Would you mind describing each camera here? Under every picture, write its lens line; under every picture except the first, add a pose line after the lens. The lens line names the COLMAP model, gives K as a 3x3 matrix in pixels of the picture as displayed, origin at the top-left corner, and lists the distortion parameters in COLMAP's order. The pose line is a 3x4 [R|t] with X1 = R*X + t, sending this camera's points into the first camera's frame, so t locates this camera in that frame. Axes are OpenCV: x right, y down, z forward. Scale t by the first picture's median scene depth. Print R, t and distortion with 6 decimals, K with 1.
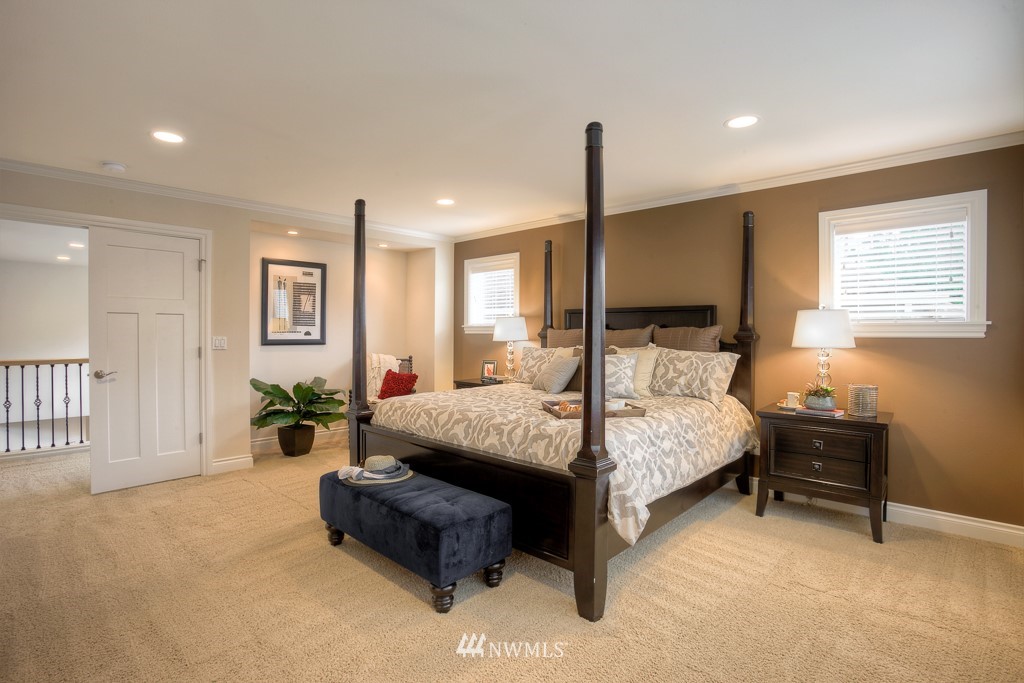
lens RADIAL K [[480.6, 0, 512.0], [0, 480.6, 341.5], [0, 0, 1]] dist [-0.000749, -0.000083]
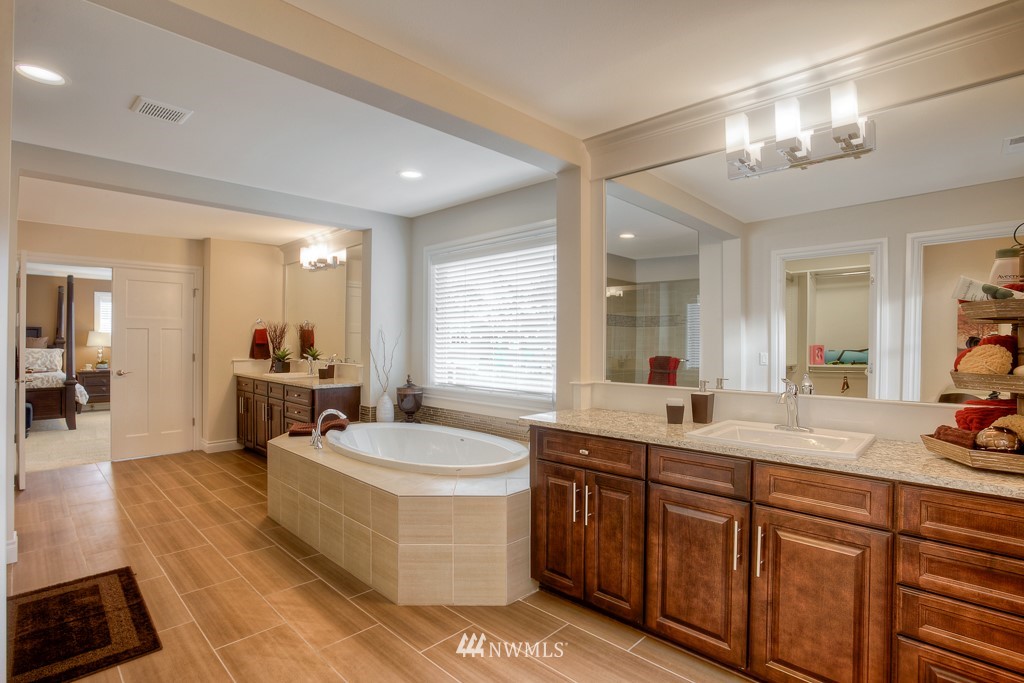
lens RADIAL K [[499.0, 0, 512.0], [0, 499.0, 341.5], [0, 0, 1]] dist [-0.000258, 0.000260]
pose [[0.049399, -0.004196, 0.998770, -1.842647], [0.010540, 0.999938, 0.003679, 0.002355], [-0.998723, 0.010345, 0.049441, -1.289509]]
